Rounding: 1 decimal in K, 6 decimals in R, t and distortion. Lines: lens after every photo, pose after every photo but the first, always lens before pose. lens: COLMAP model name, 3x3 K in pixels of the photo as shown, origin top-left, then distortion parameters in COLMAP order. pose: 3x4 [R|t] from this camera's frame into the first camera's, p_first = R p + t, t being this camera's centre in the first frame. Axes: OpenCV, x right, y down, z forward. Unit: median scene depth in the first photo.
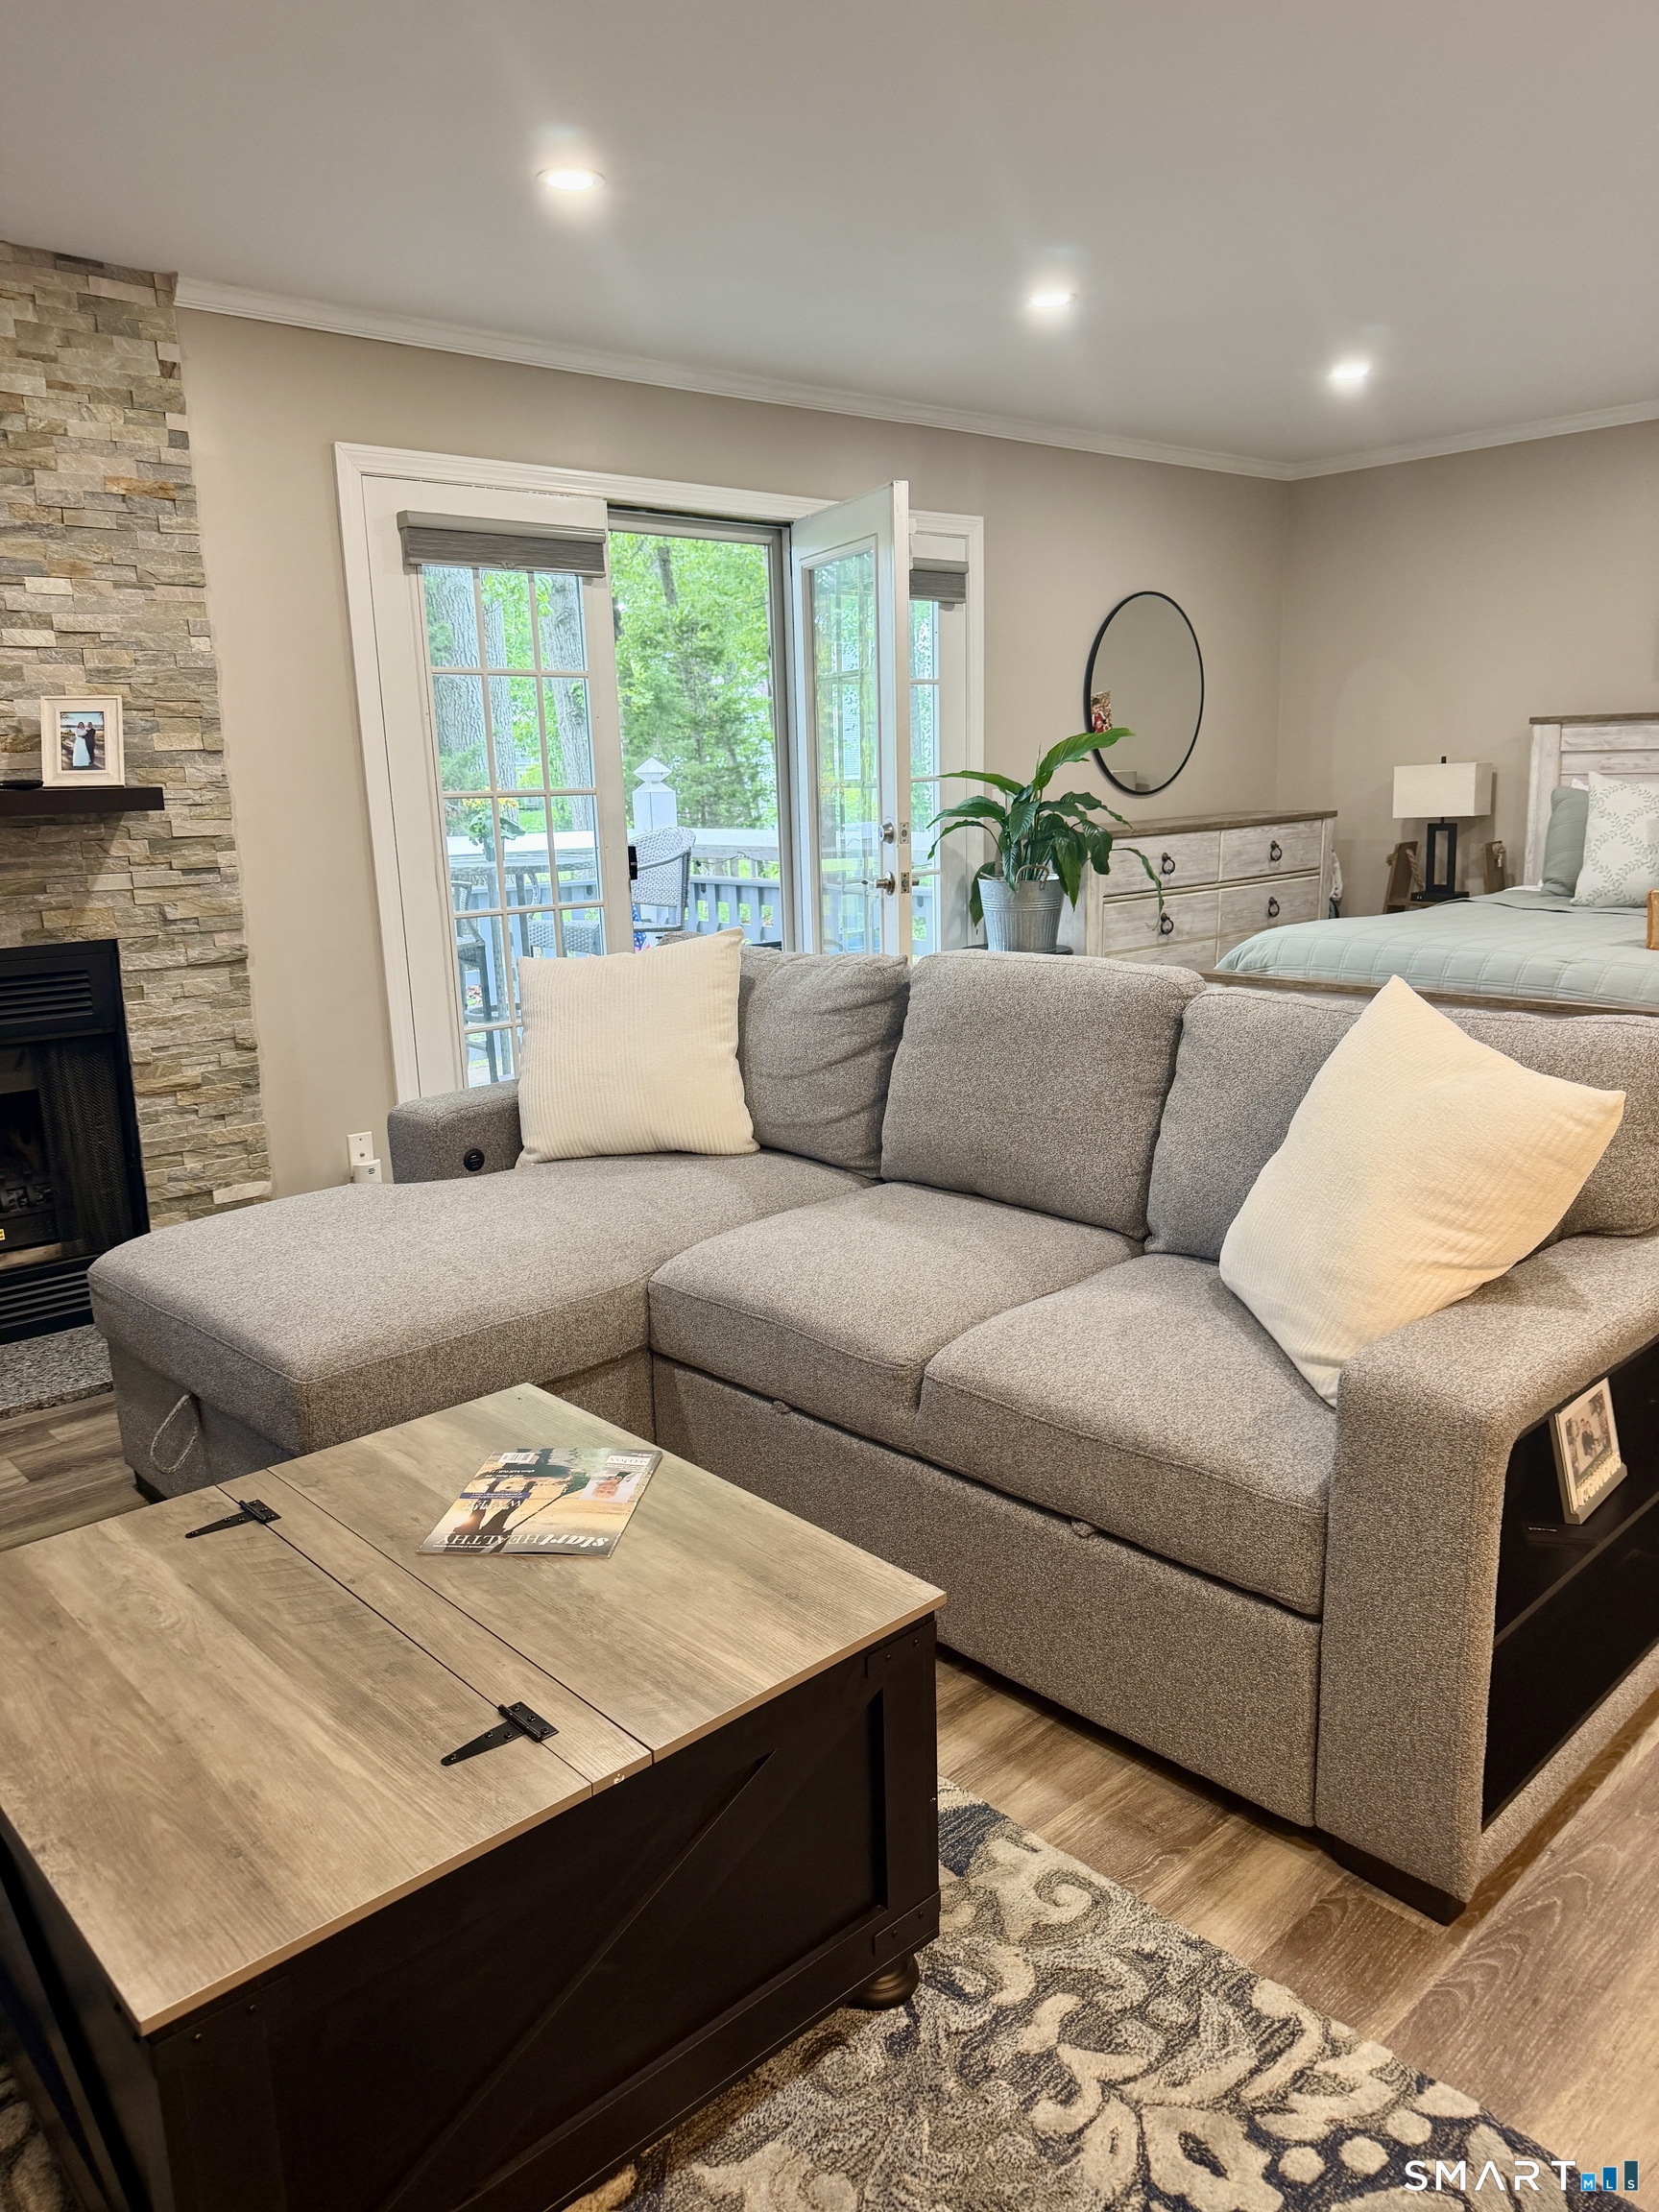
lens RADIAL K [[1573.3, 0, 833.2], [0, 1573.3, 1107.0], [0, 0, 1]] dist [0.008689, 0.002209]
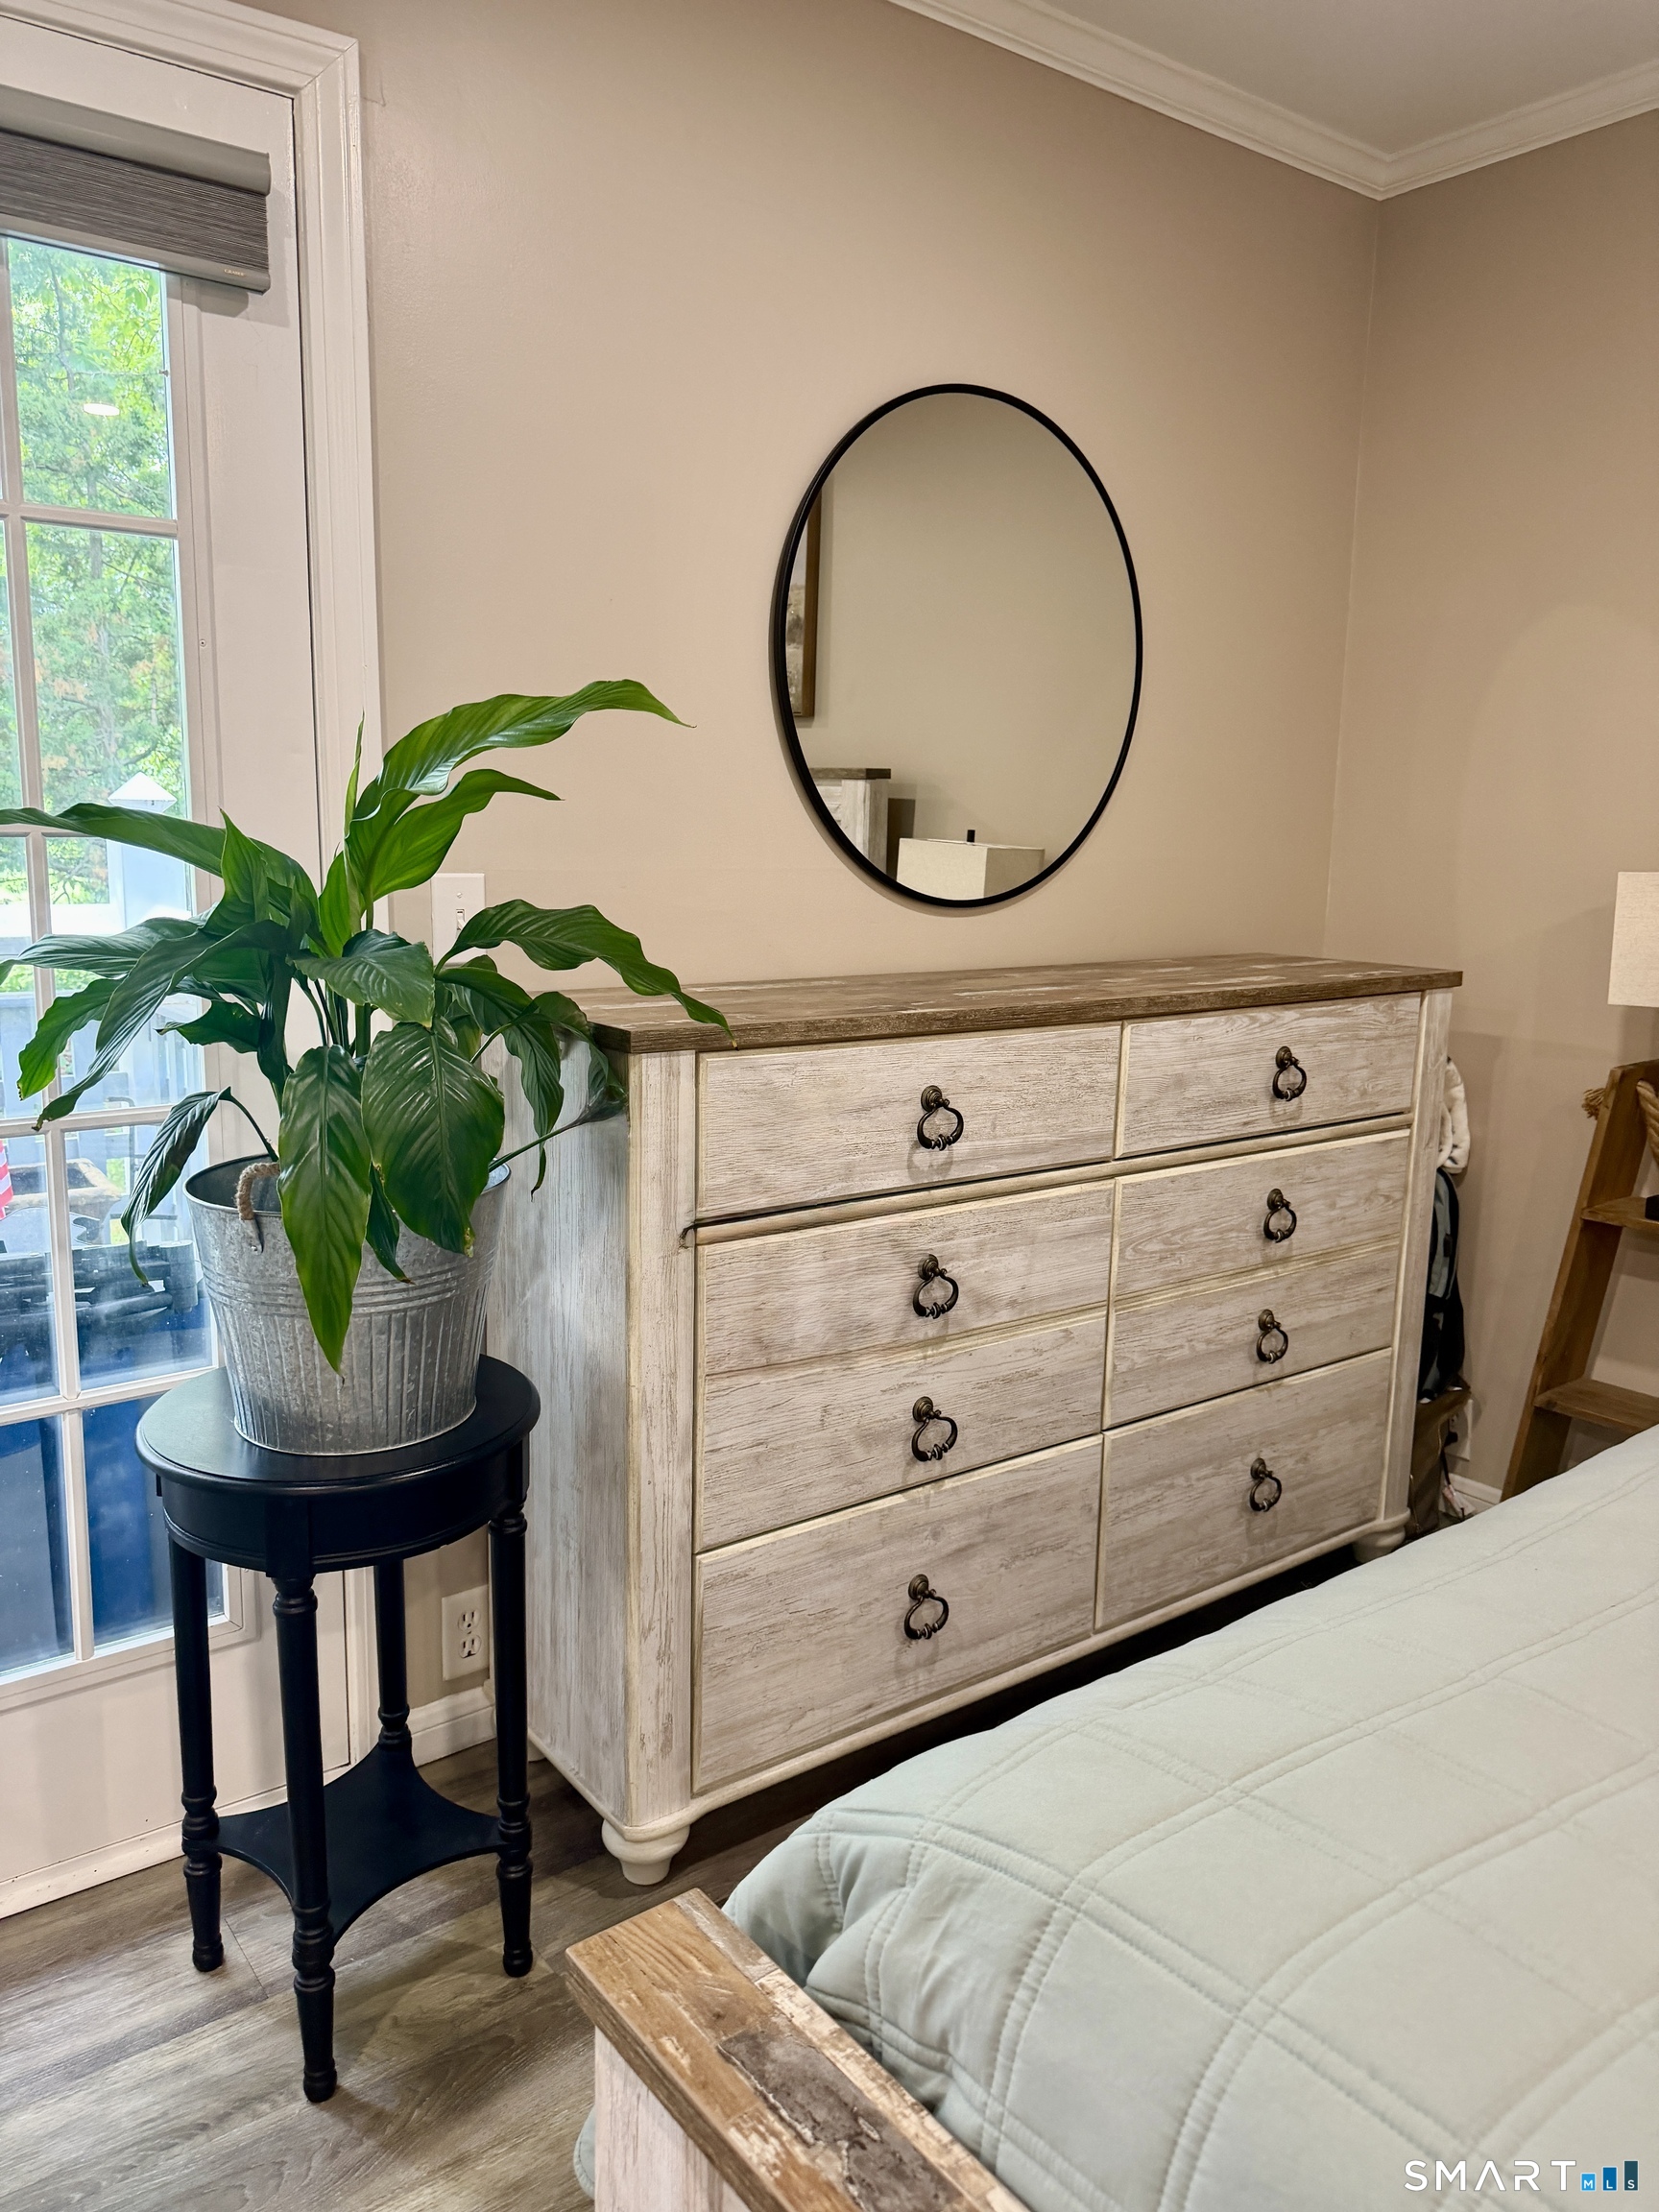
lens RADIAL K [[1573.3, 0, 824.5], [0, 1573.3, 1110.6], [0, 0, 1]] dist [0.008689, 0.002209]
pose [[0.994903, 0.058107, -0.082417, 0.202508], [-0.062142, 0.996947, -0.047271, -0.129772], [0.079419, 0.052152, 0.995476, 0.616581]]
